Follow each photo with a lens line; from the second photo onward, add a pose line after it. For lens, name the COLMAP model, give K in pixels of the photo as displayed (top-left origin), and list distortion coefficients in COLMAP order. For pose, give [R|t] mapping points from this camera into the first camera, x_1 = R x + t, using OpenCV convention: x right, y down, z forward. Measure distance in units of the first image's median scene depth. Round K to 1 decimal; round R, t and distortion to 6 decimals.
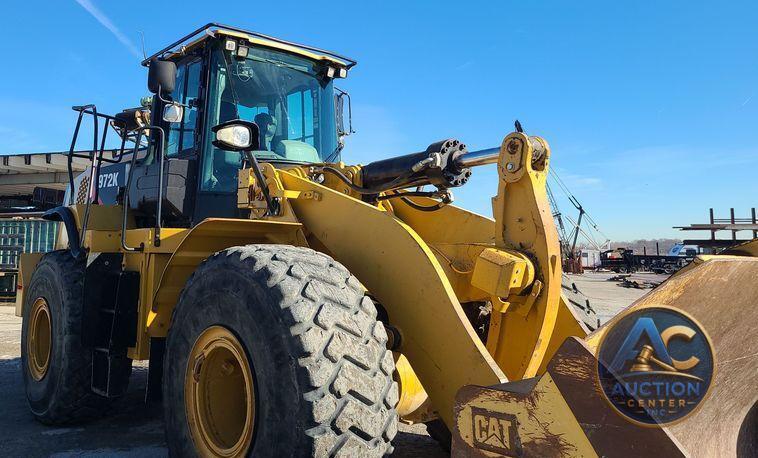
lens RADIAL K [[611.9, 0, 327.3], [0, 611.9, 171.1], [0, 0, 1]] dist [0.043117, -0.006323]
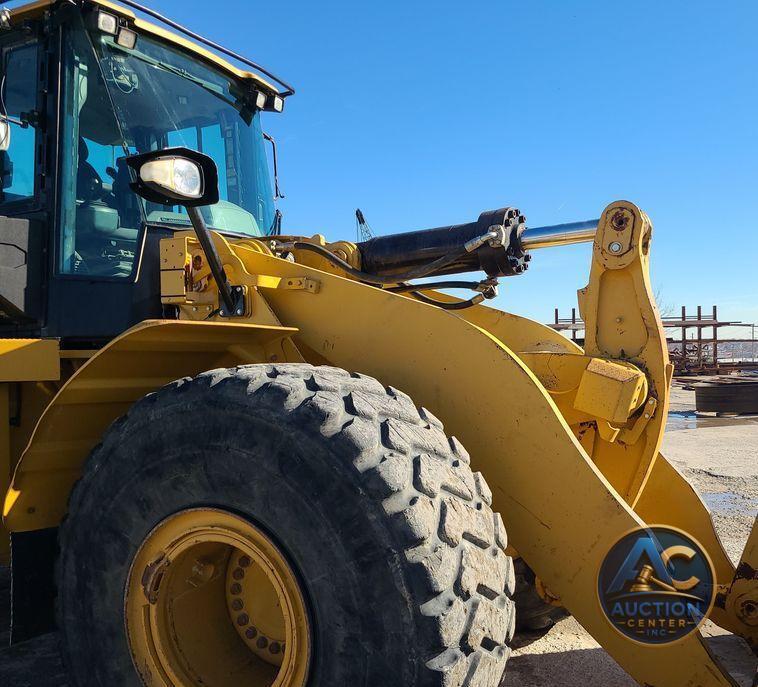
lens RADIAL K [[706.9, 0, 474.9], [0, 706.9, 357.2], [0, 0, 1]] dist [0.038200, -0.019422]
pose [[0.892548, -0.029998, 0.449953, -0.209566], [-0.027722, 0.992248, 0.121142, 0.021822], [-0.450099, -0.120599, 0.884798, 0.268490]]
